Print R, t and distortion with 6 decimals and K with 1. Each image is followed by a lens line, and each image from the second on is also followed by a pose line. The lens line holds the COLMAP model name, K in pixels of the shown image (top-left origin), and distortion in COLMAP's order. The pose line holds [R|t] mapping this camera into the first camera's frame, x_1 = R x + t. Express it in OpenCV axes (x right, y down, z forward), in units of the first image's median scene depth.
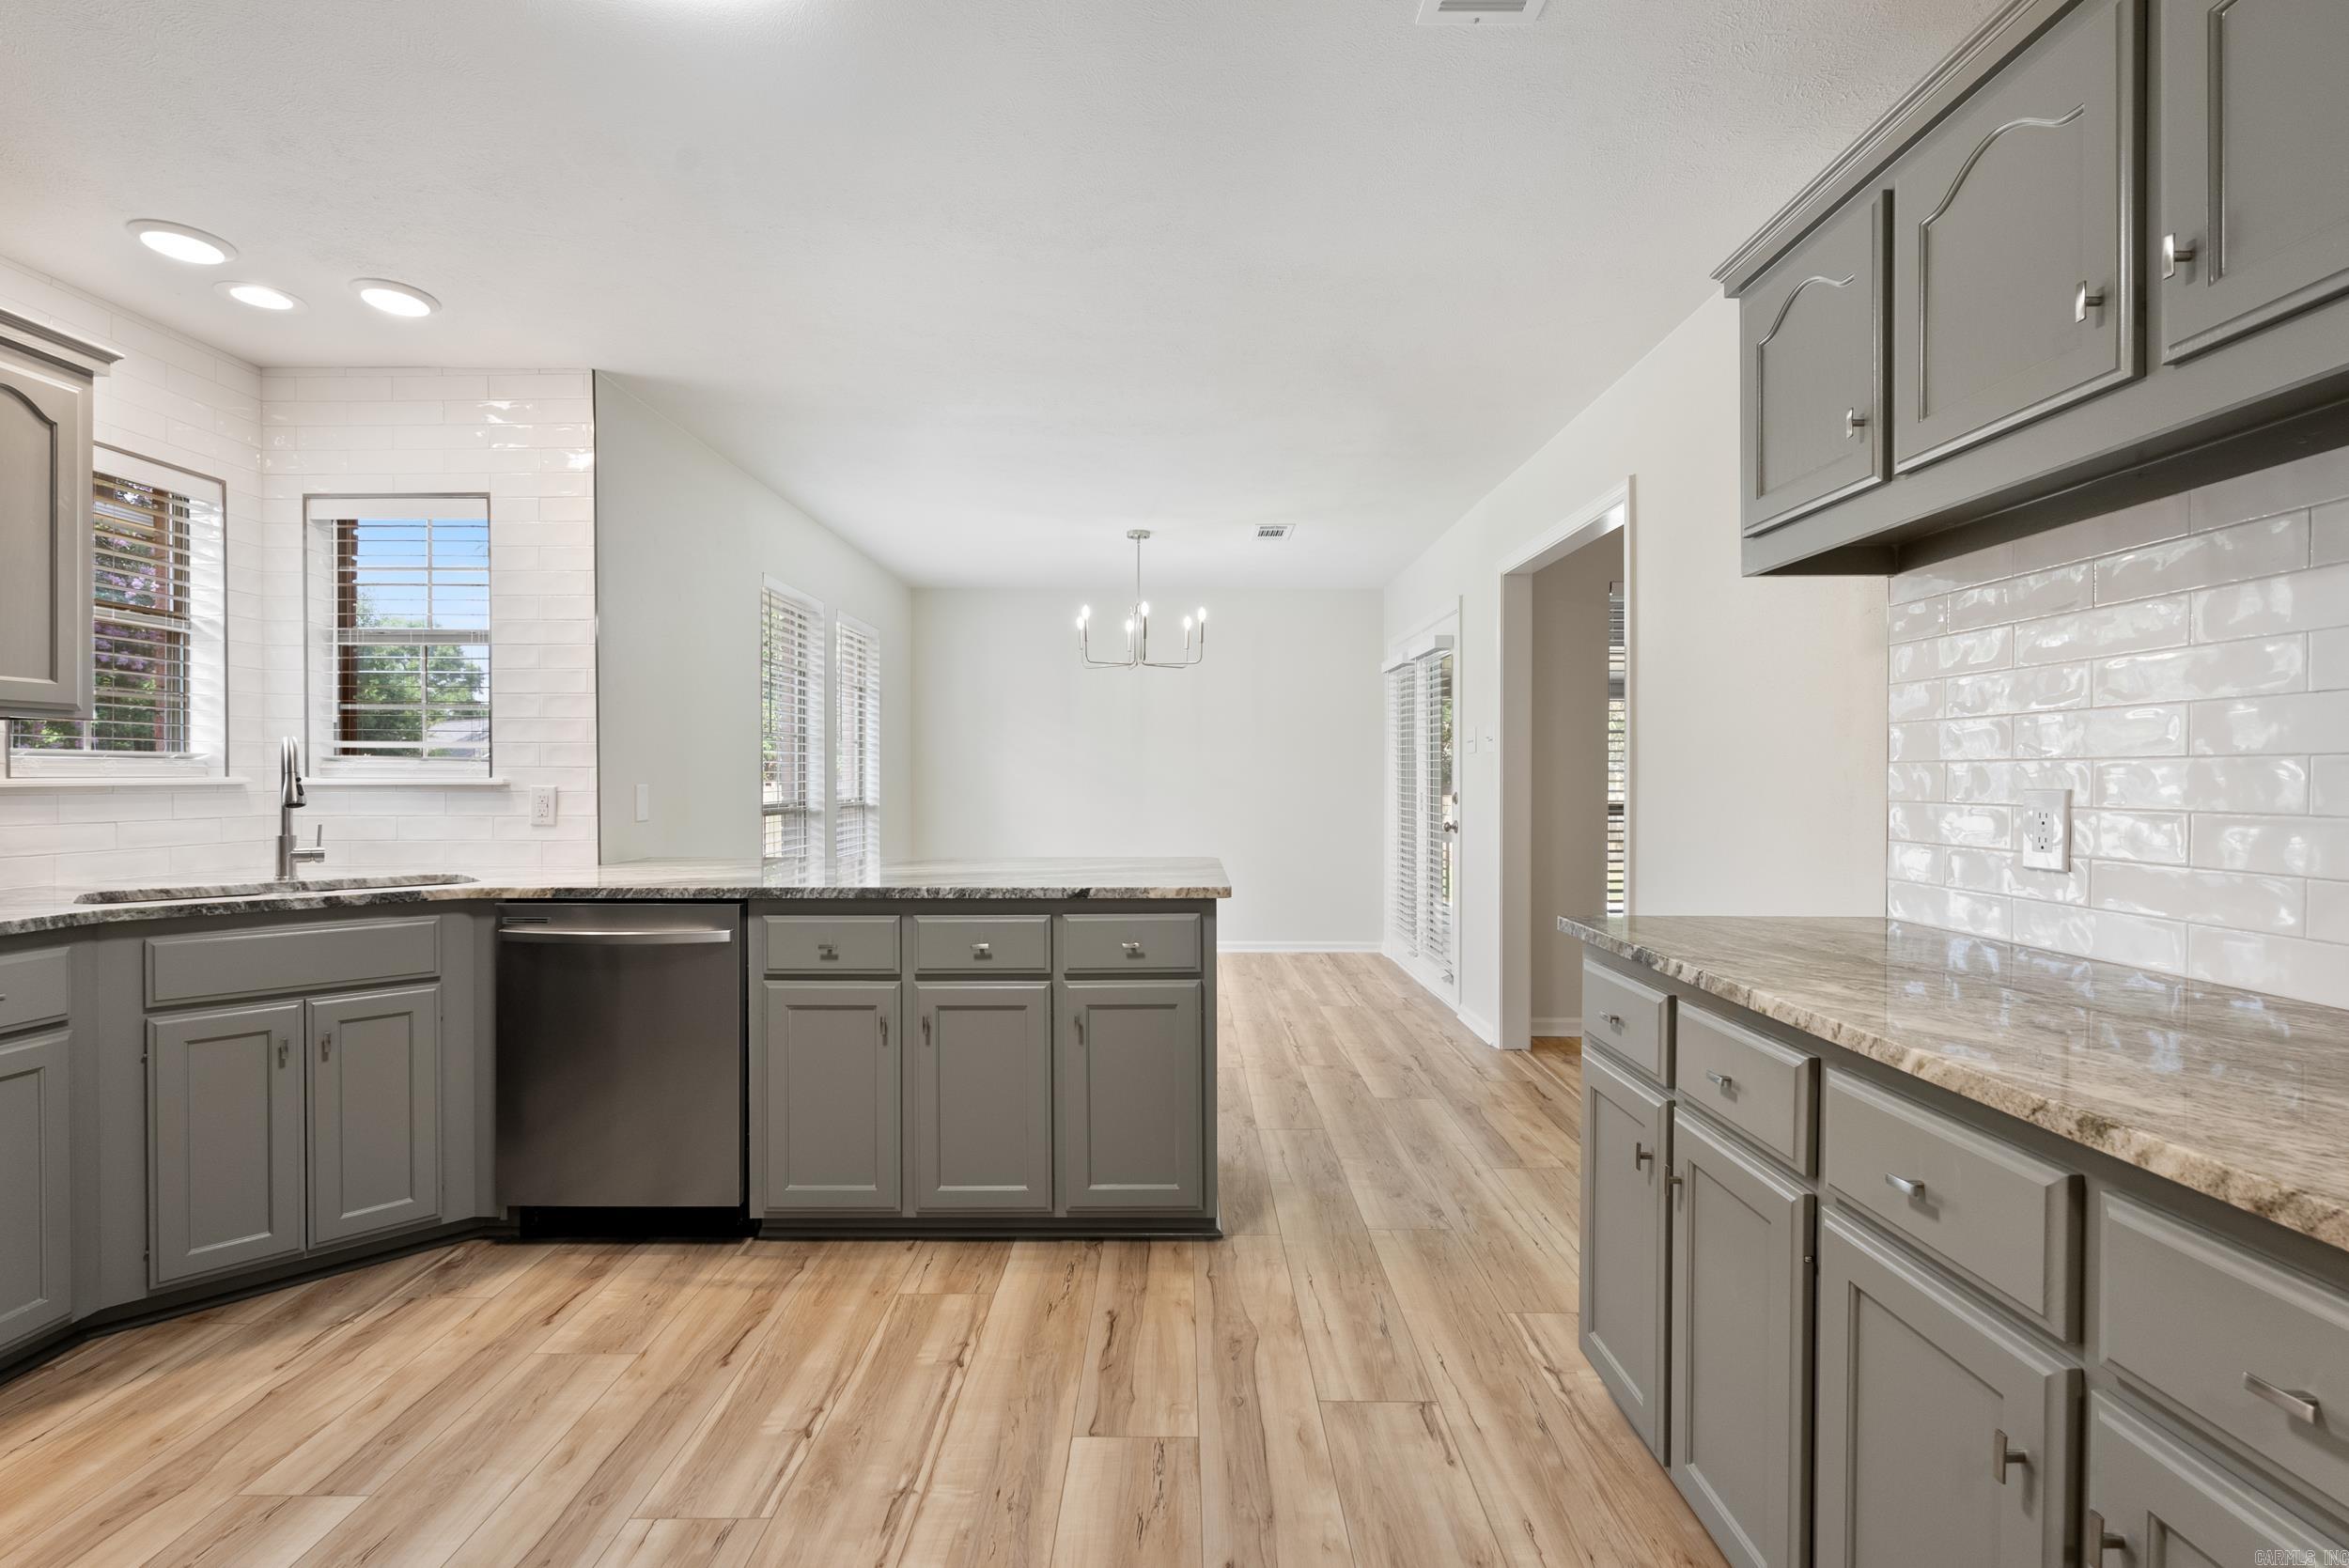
lens RADIAL K [[1034.9, 0, 1175.6], [0, 1034.9, 783.6], [0, 0, 1]] dist [-0.005452, 0.000014]
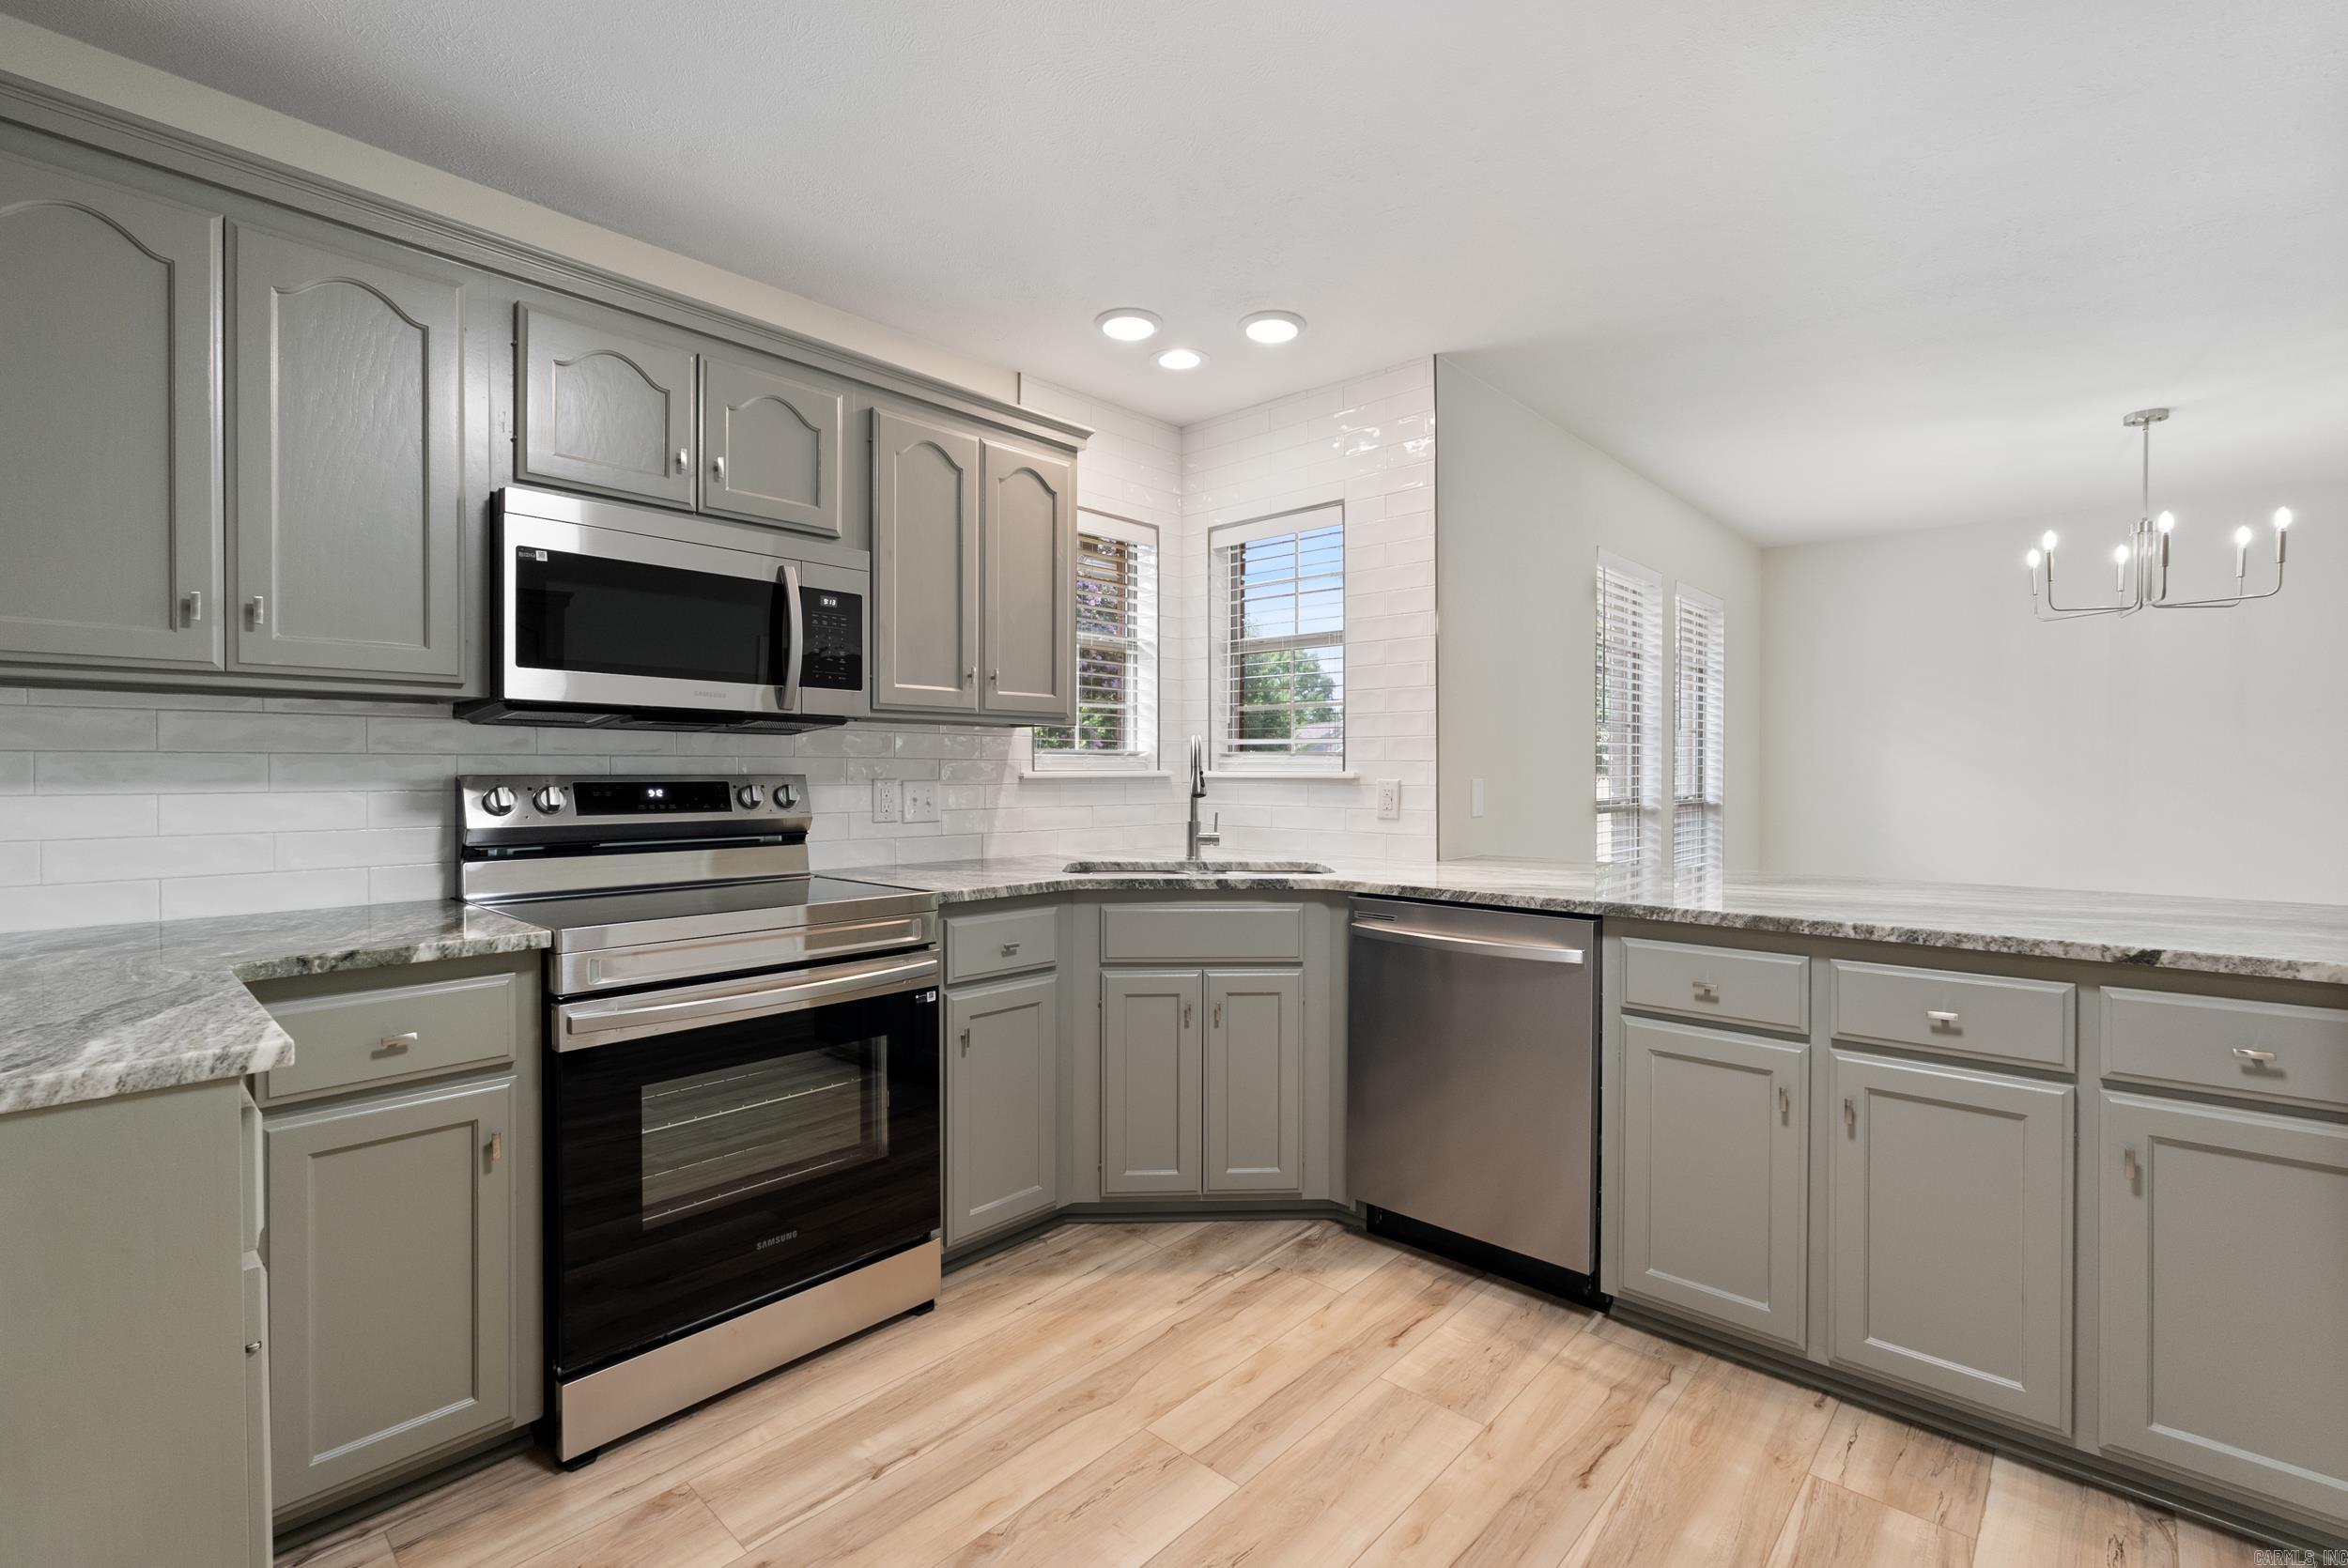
lens RADIAL K [[1034.4, 0, 1176.8], [0, 1034.4, 778.5], [0, 0, 1]] dist [-0.005452, 0.000014]
pose [[0.737963, 0.006457, -0.674810, -0.101742], [-0.005549, 0.999978, 0.003500, -0.001606], [0.674818, 0.001162, 0.737983, 0.141474]]
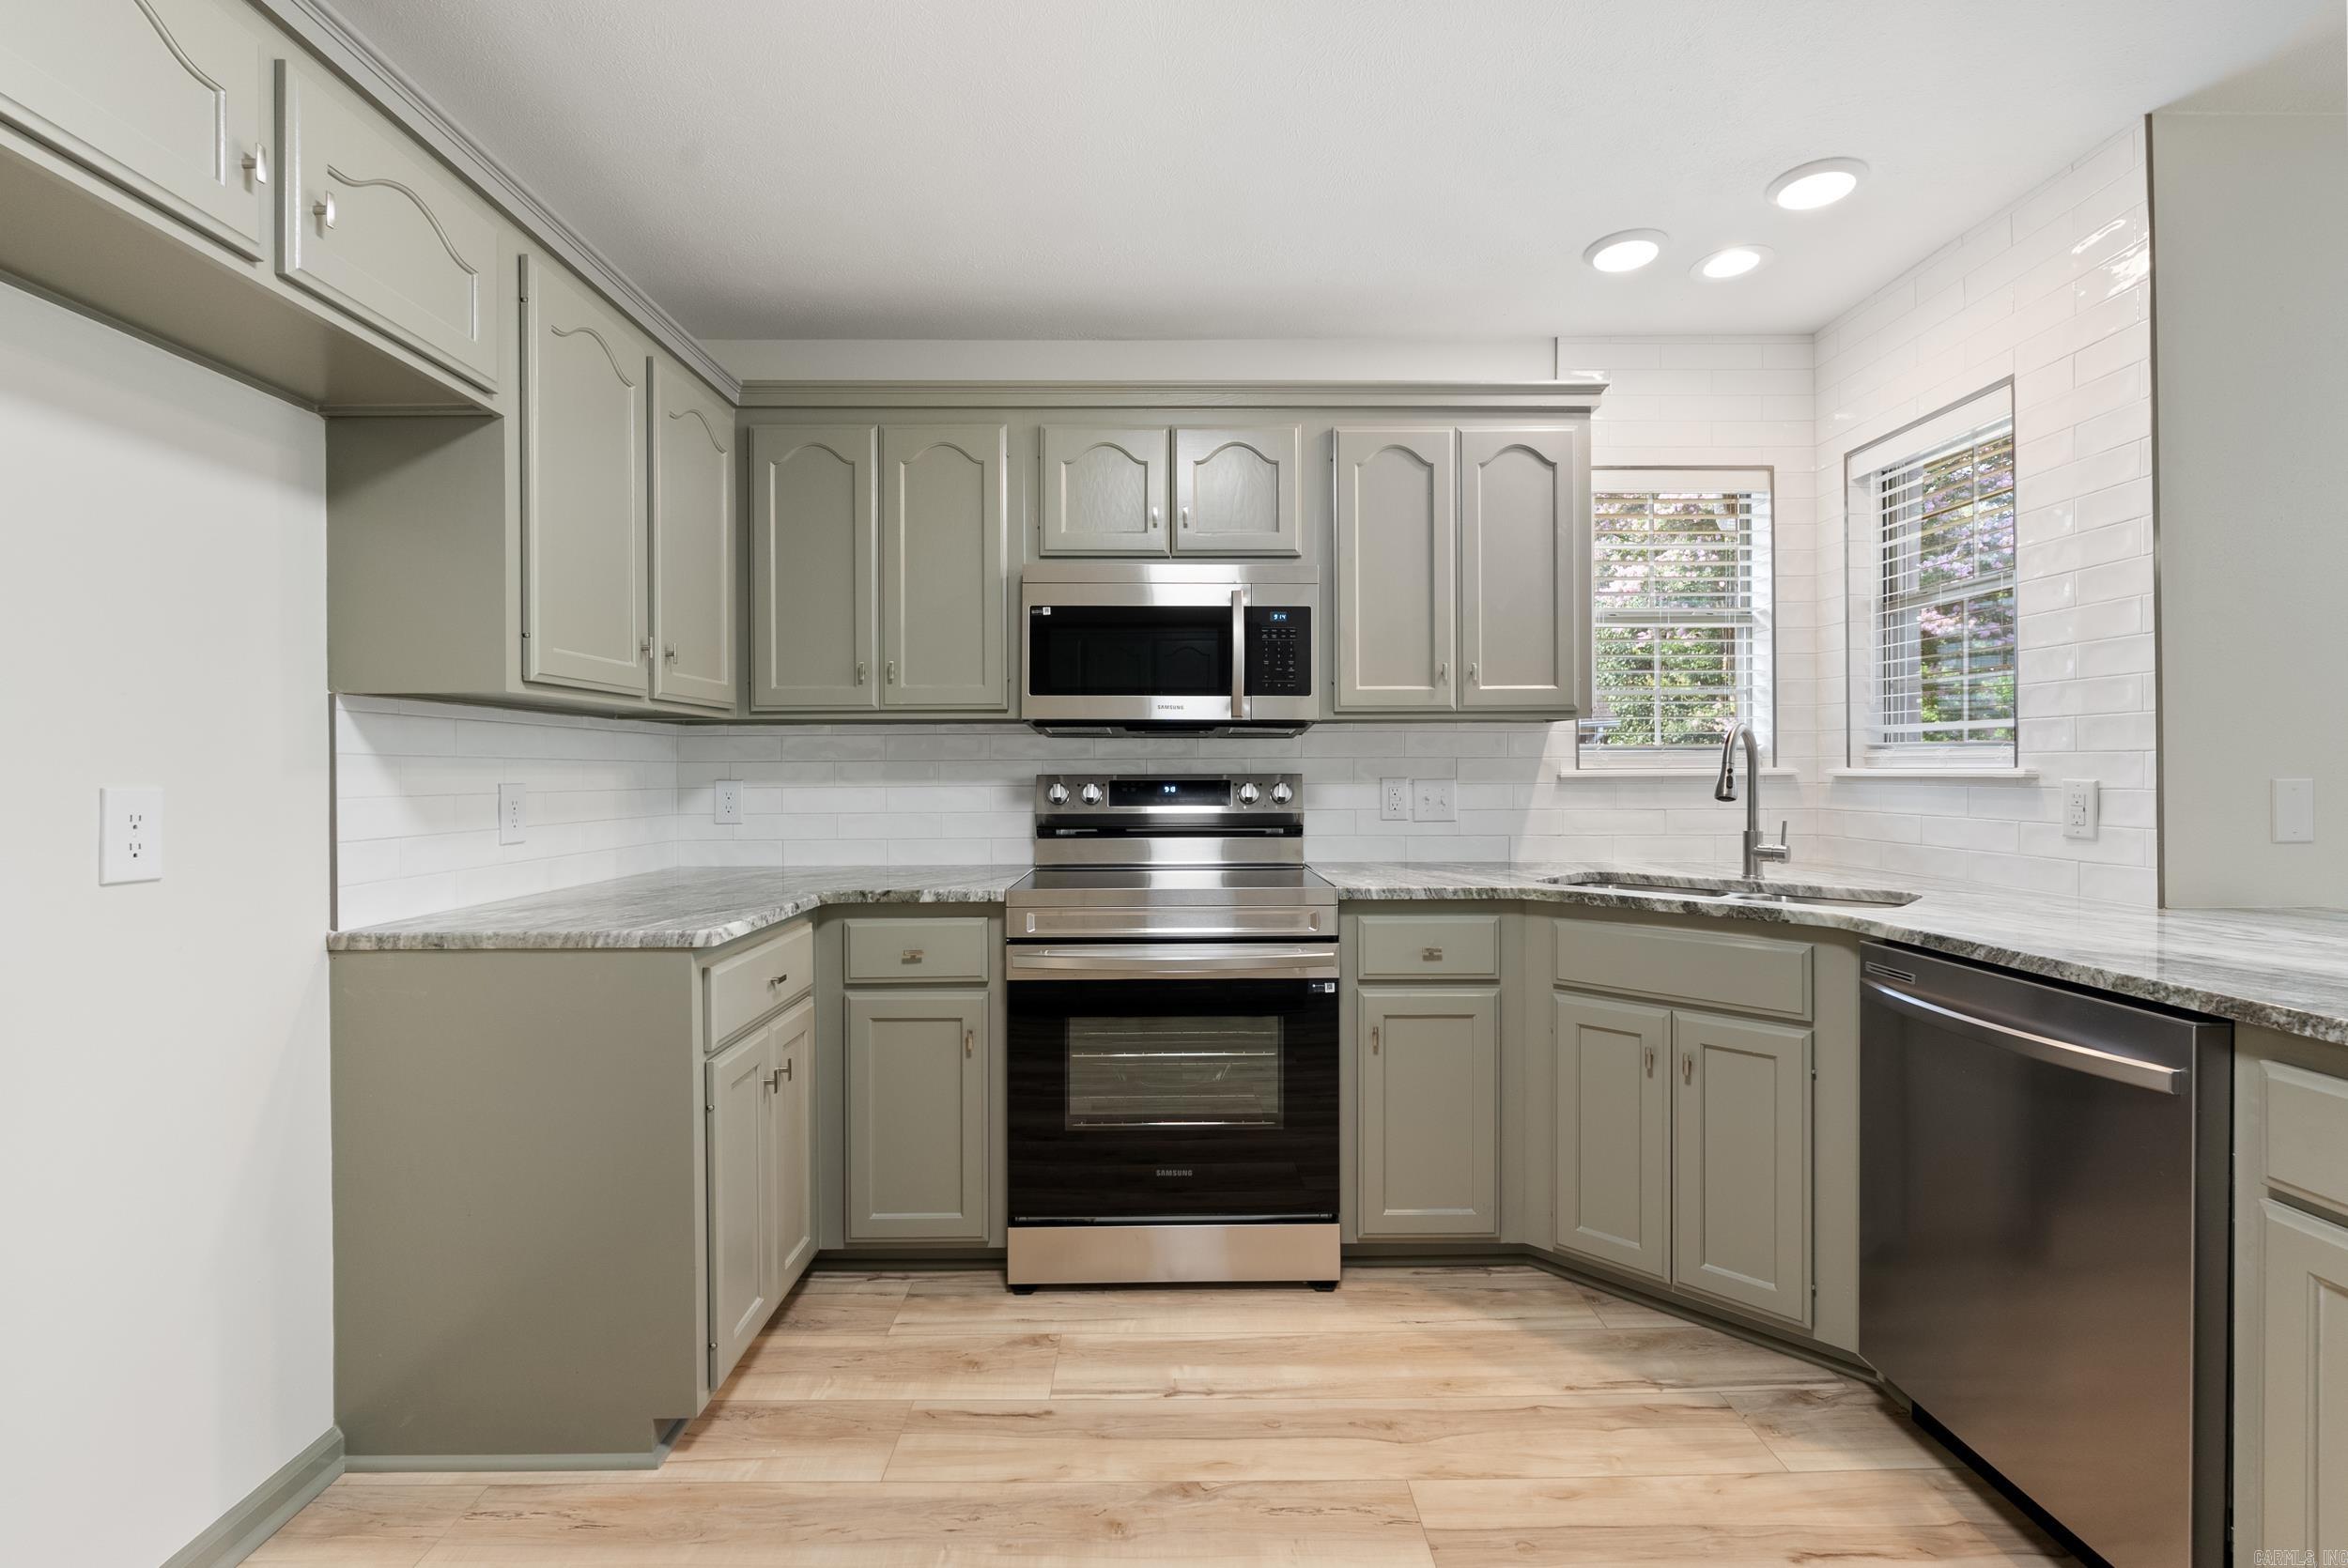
lens RADIAL K [[1034.4, 0, 1174.6], [0, 1034.4, 773.0], [0, 0, 1]] dist [-0.005452, 0.000014]
pose [[0.013626, 0.002496, -0.999904, 0.062766], [-0.001619, 0.999996, 0.002474, -0.003398], [0.999906, 0.001585, 0.013630, 0.502263]]
